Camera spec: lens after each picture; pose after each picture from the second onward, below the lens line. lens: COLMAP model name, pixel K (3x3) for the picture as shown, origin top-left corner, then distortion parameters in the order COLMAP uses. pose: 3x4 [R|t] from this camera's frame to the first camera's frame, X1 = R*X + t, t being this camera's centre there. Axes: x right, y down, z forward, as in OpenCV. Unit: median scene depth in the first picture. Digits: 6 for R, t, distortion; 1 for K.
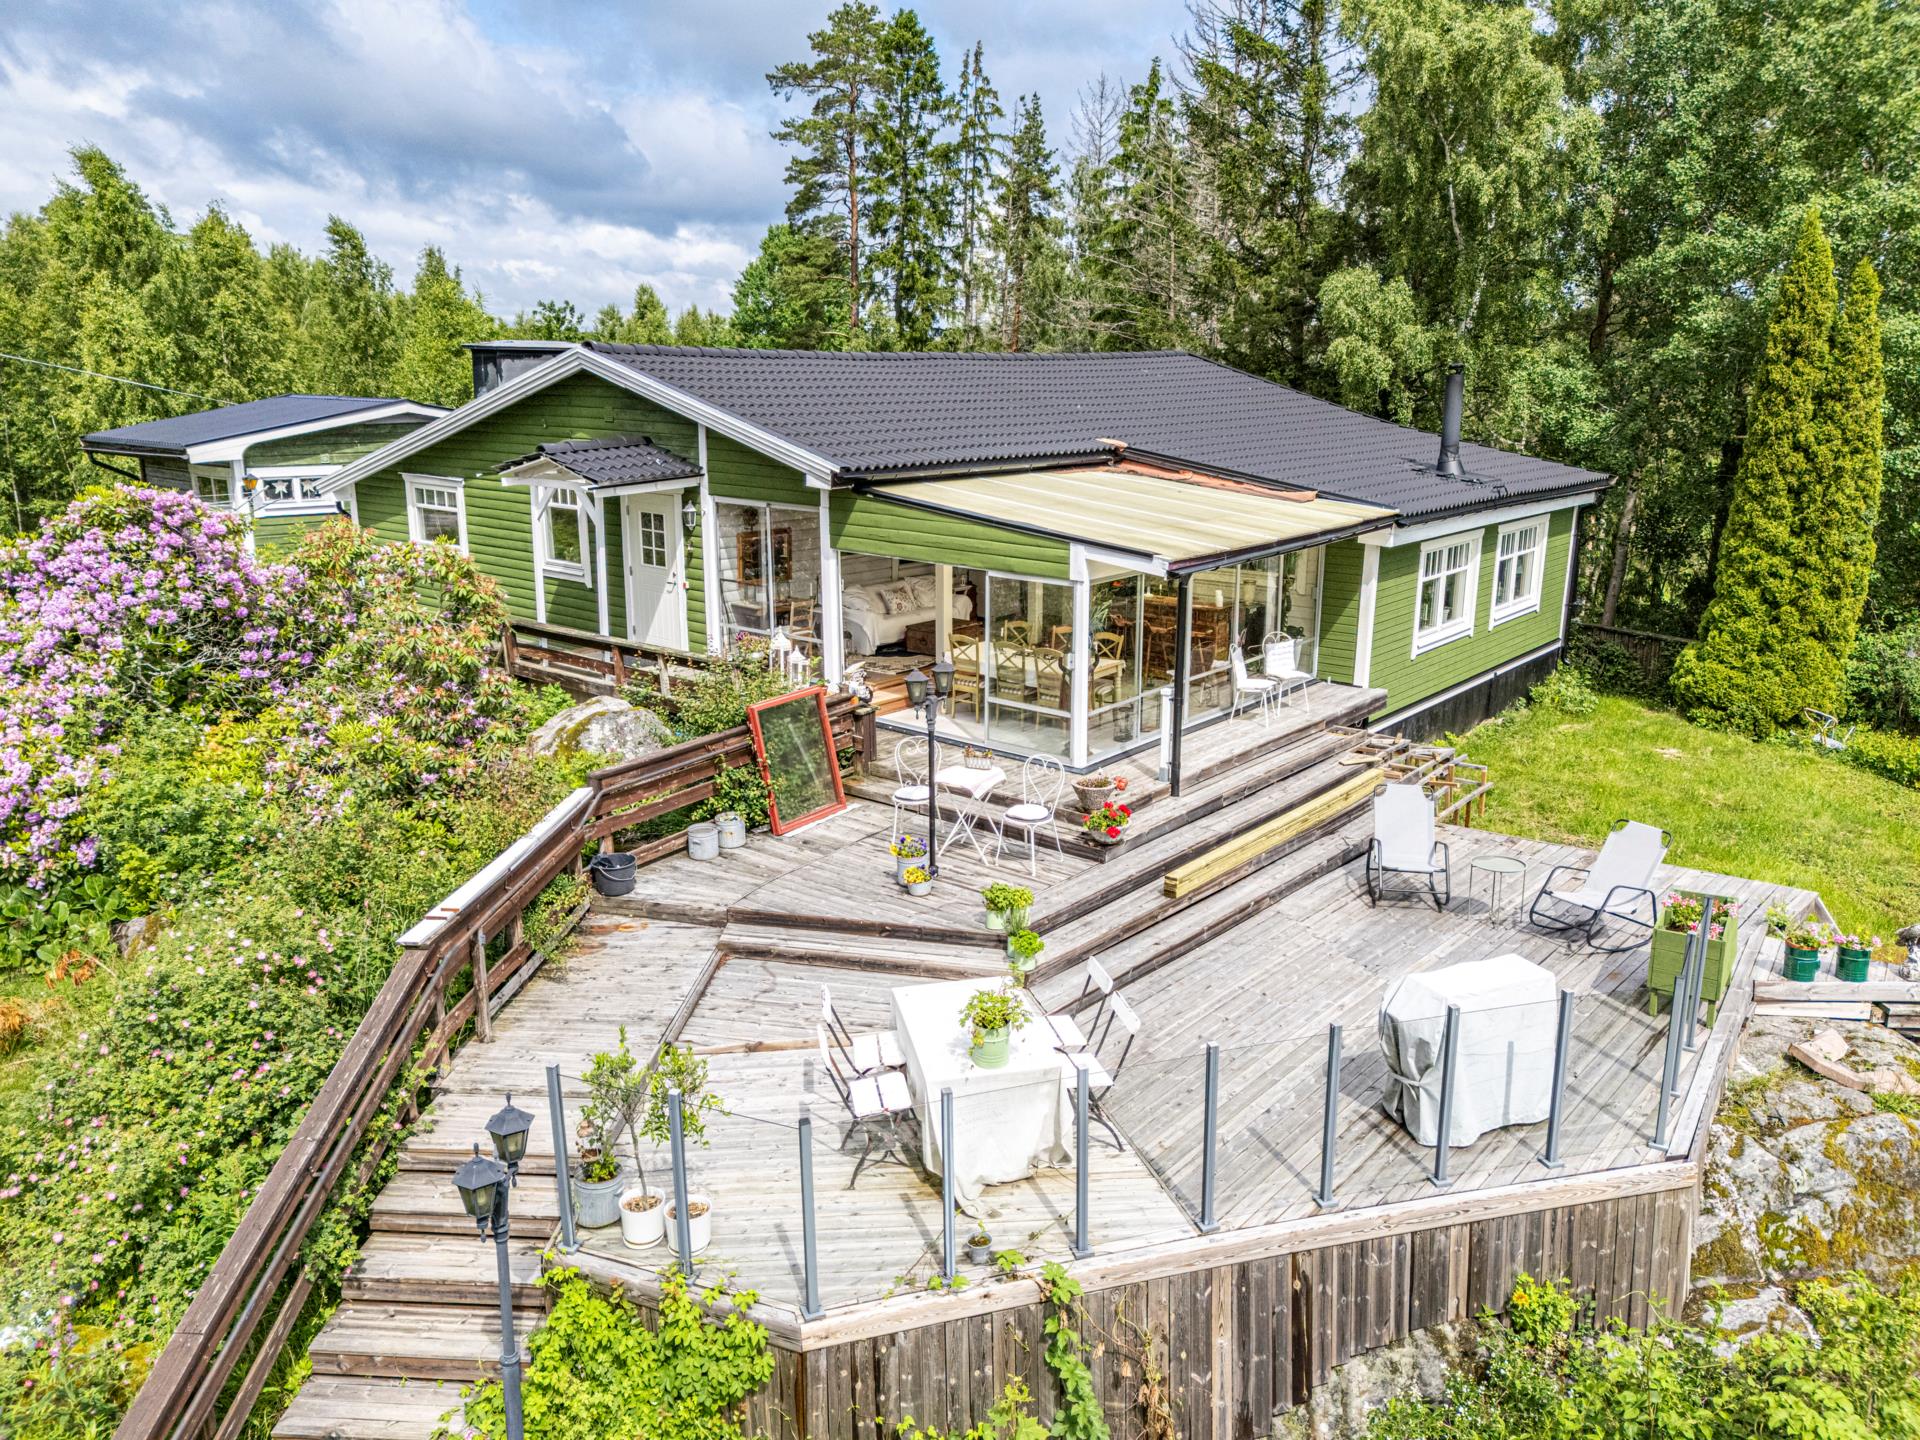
lens RADIAL K [[1408.8, 0, 960.0], [0, 1408.8, 720.0], [0, 0, 1]] dist [0.089062, -0.109760]
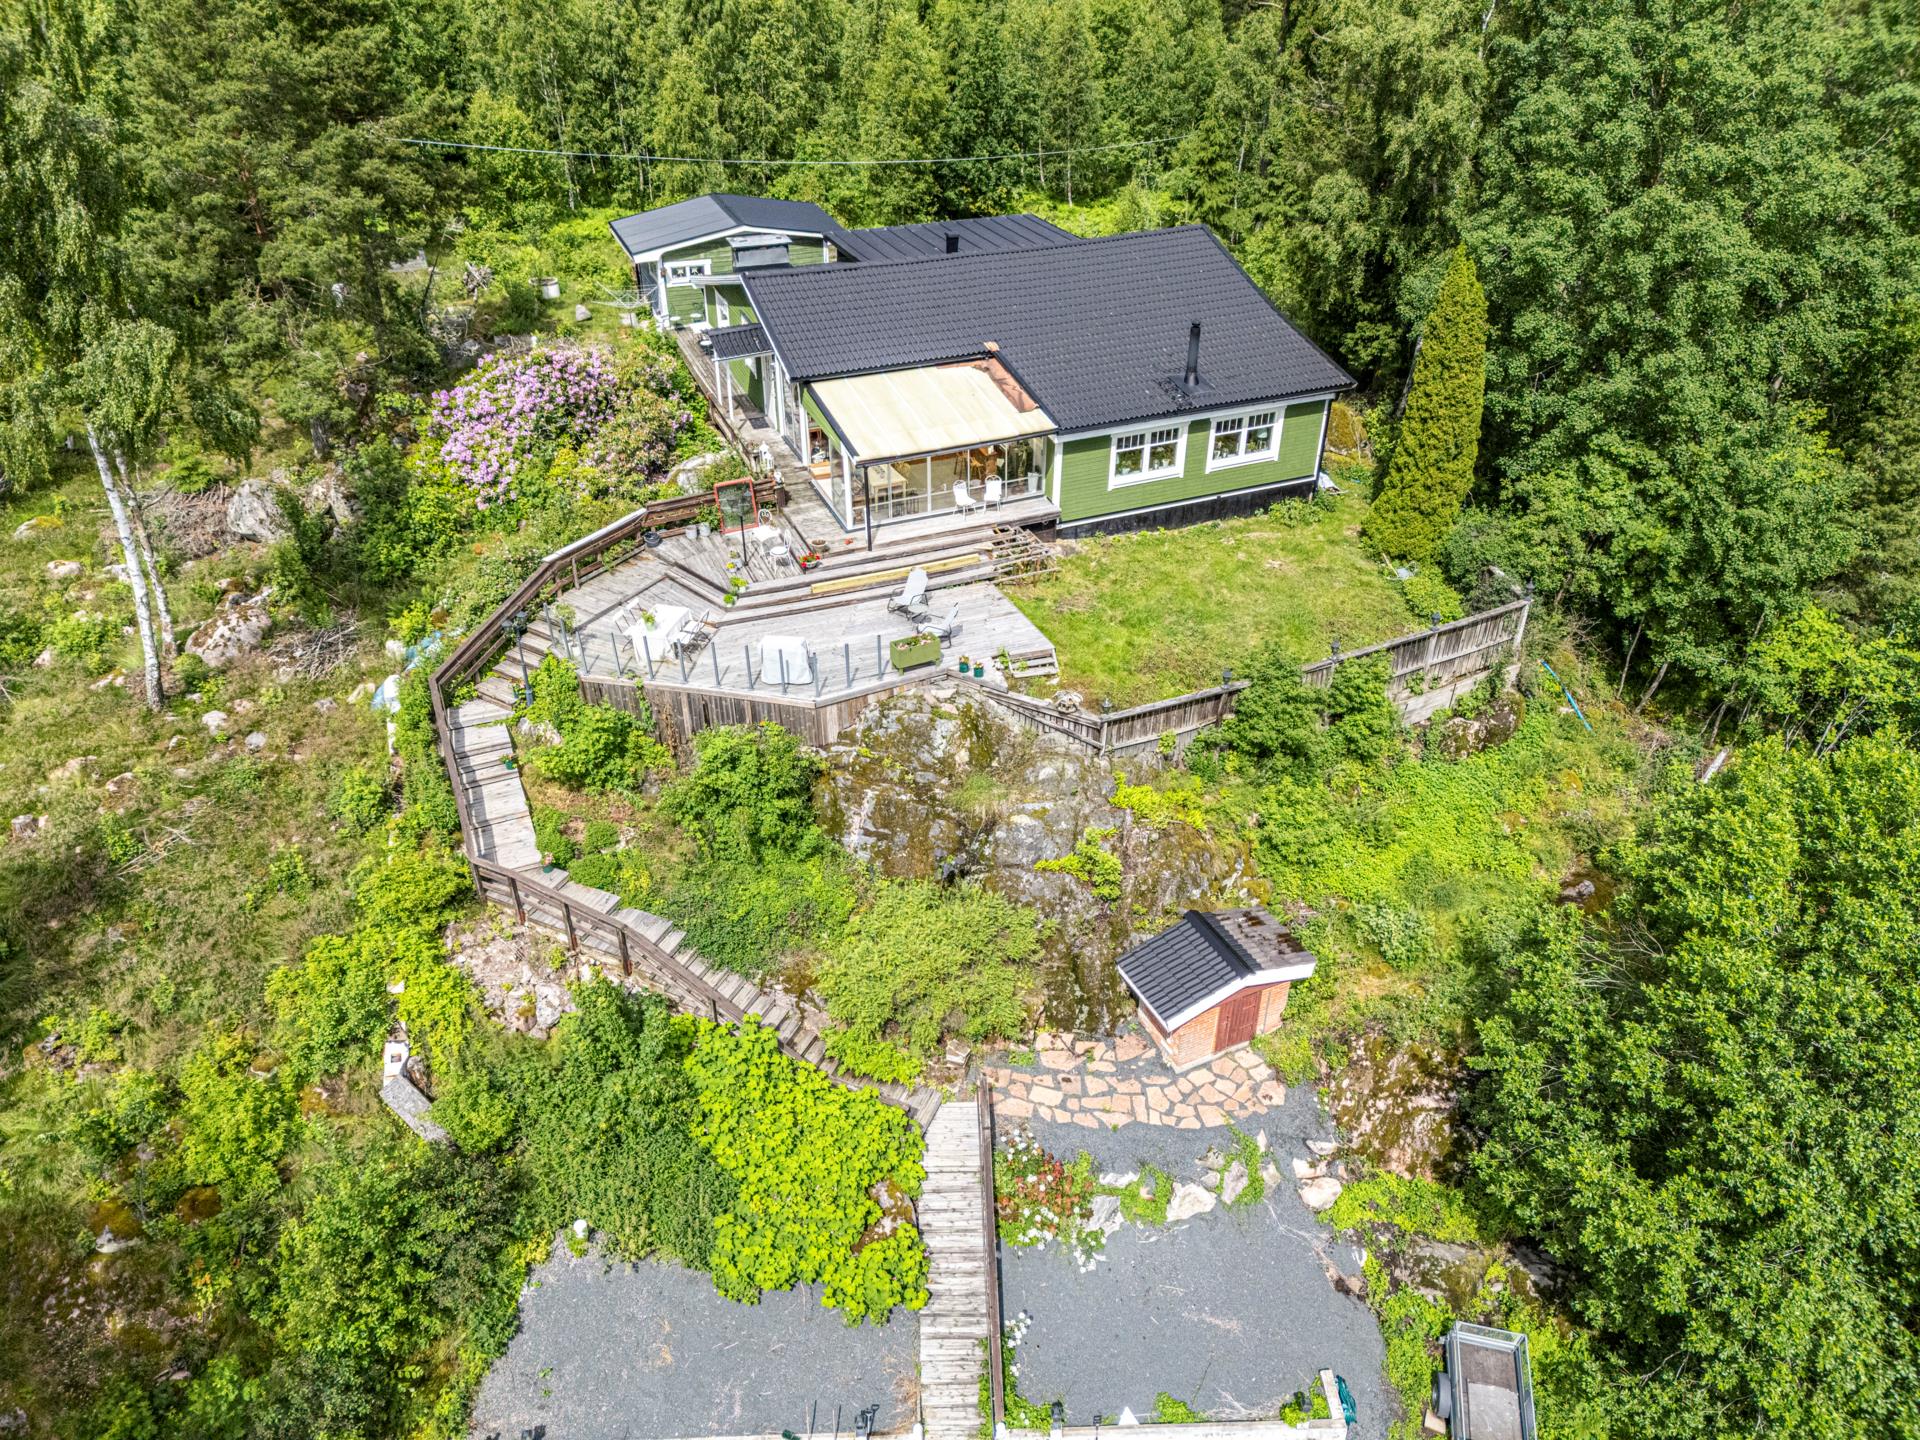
lens RADIAL K [[1408.8, 0, 960.0], [0, 1408.8, 720.0], [0, 0, 1]] dist [0.089062, -0.109760]
pose [[0.882790, 0.265395, -0.387618, 1.420386], [-0.119676, 0.924956, 0.360741, -0.621169], [0.454268, -0.272070, 0.848303, -1.178479]]
